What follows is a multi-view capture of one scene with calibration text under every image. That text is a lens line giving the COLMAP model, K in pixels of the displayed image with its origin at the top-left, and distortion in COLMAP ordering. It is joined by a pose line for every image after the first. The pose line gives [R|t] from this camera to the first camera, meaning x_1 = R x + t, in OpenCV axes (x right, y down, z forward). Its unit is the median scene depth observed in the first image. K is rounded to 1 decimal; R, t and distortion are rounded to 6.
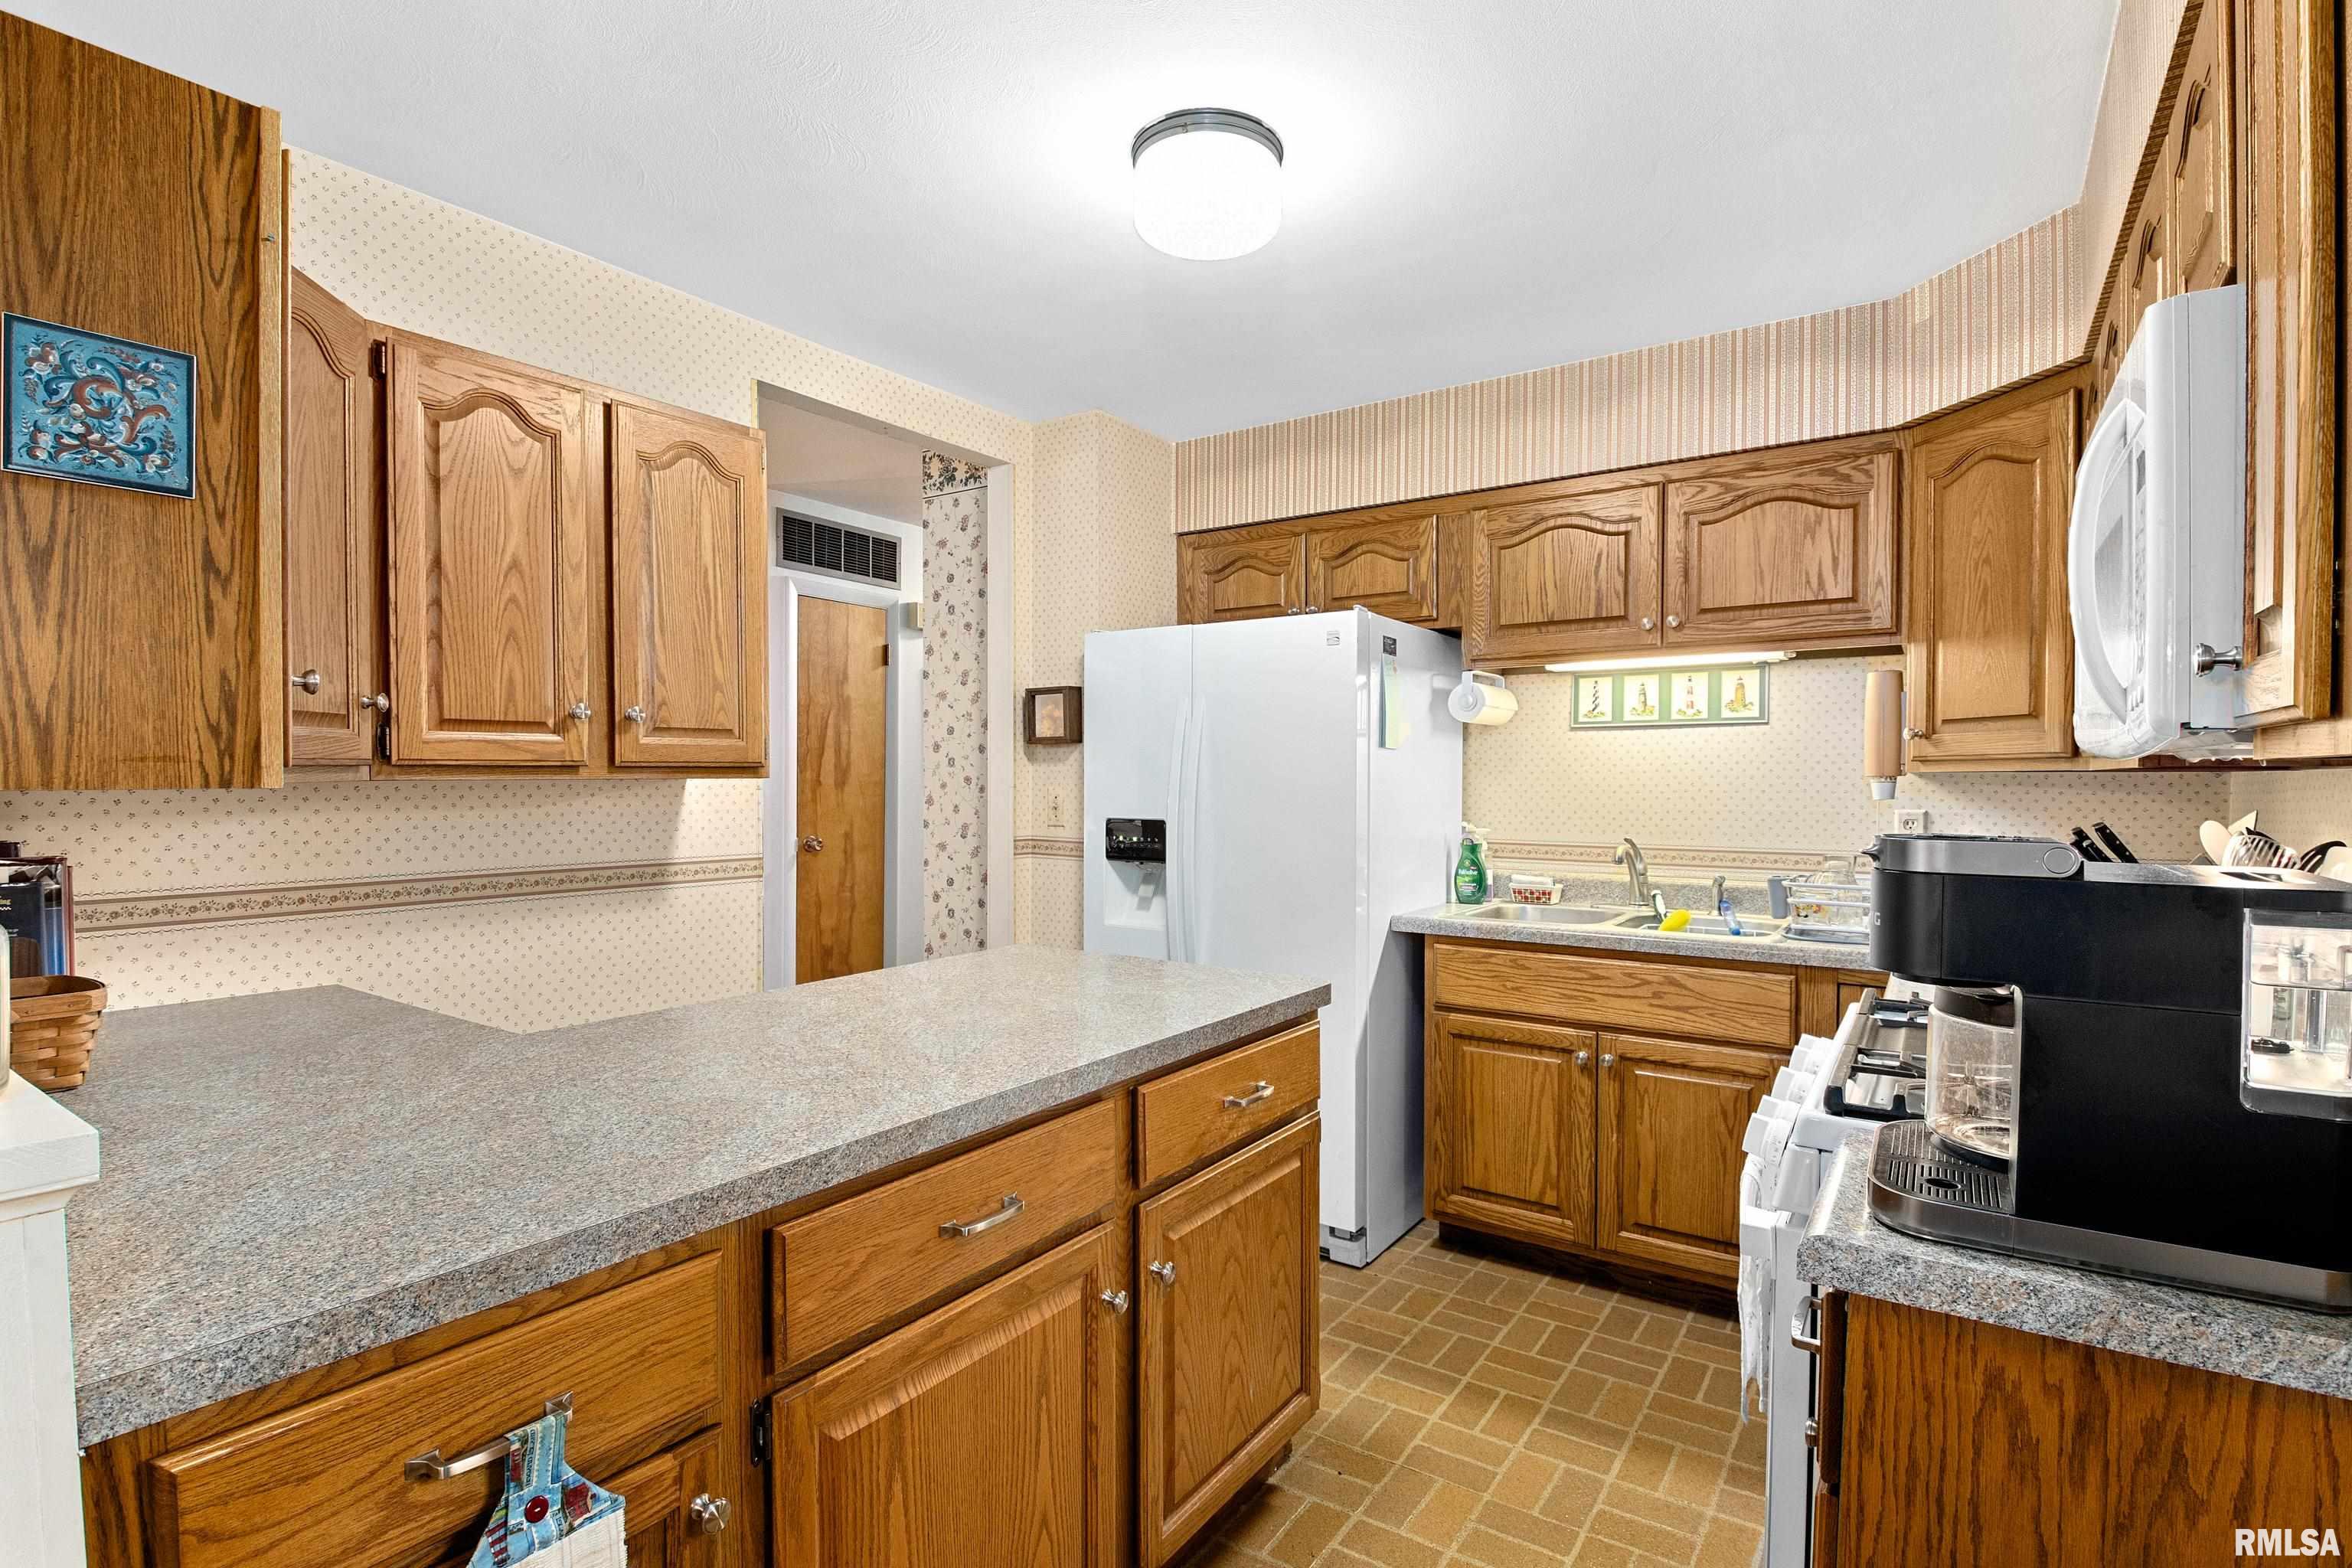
lens RADIAL K [[1101.2, 0, 1168.1], [0, 1101.2, 809.9], [0, 0, 1]] dist [0.006520, -0.013740]
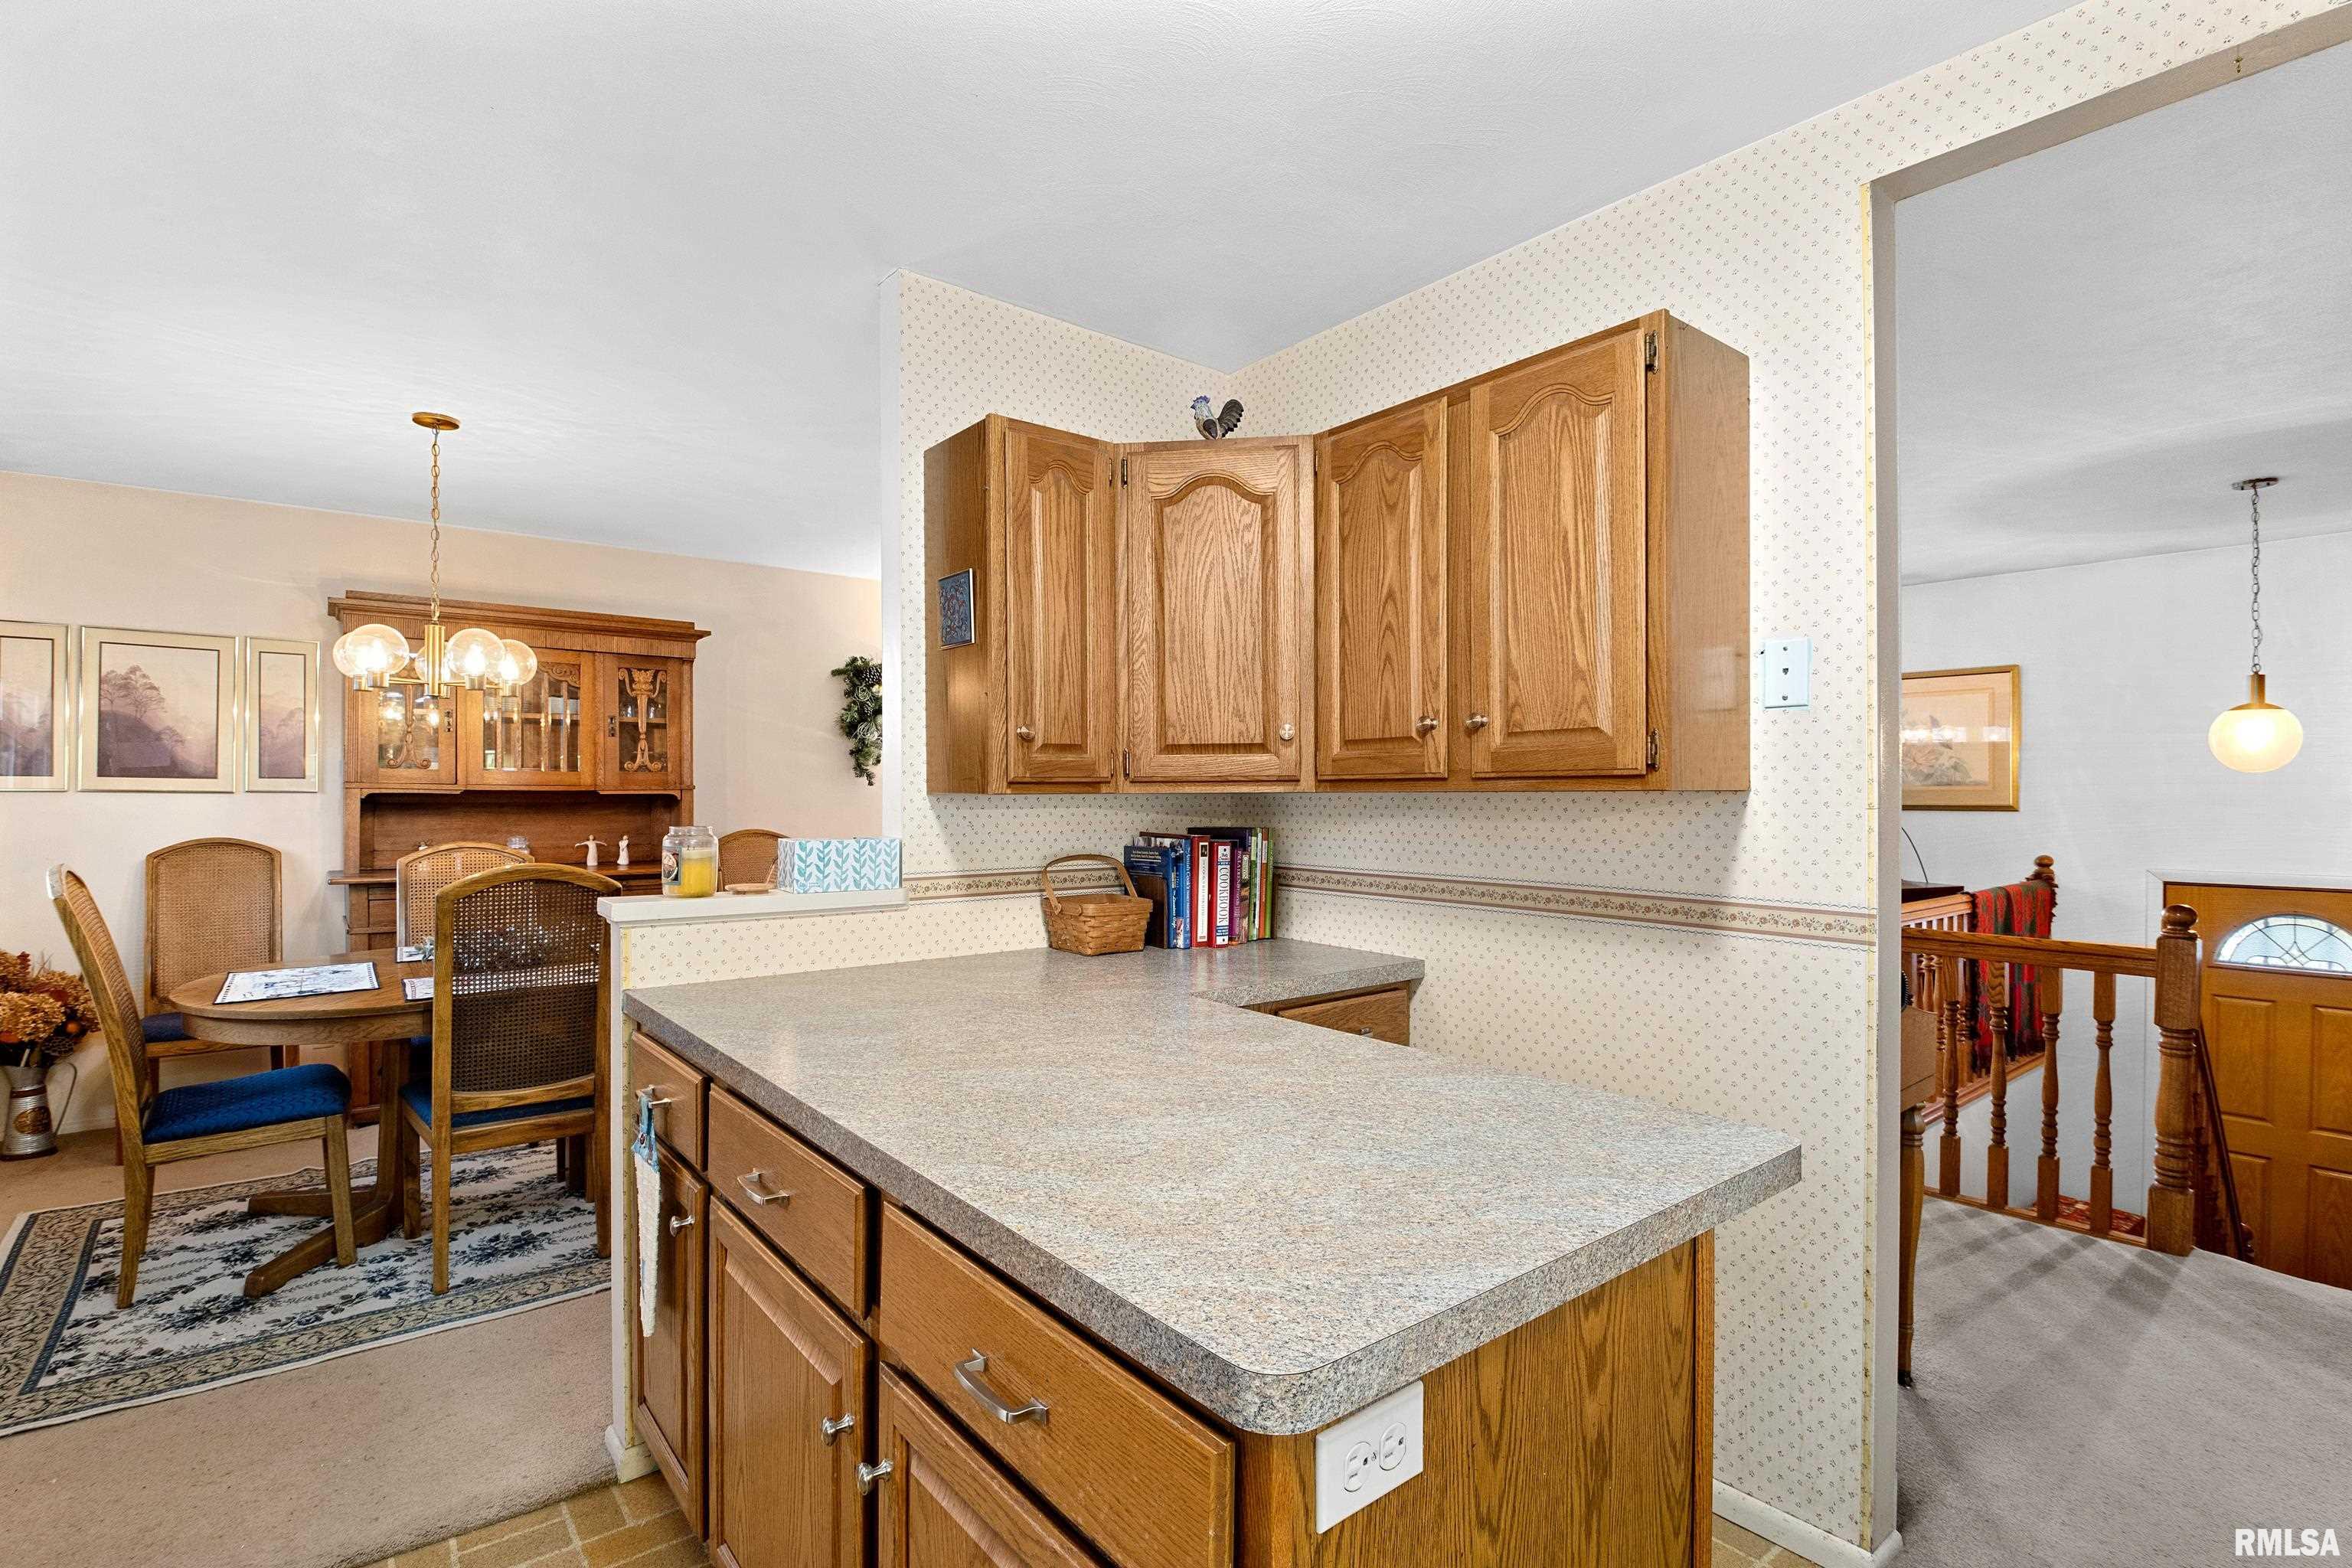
lens RADIAL K [[1101.2, 0, 1159.2], [0, 1101.2, 784.0], [0, 0, 1]] dist [0.006520, -0.013740]
pose [[-0.299655, -0.008638, -0.954009, 0.173065], [-0.025848, 0.999665, -0.000933, -0.009915], [0.953697, 0.024380, -0.299778, 0.378639]]
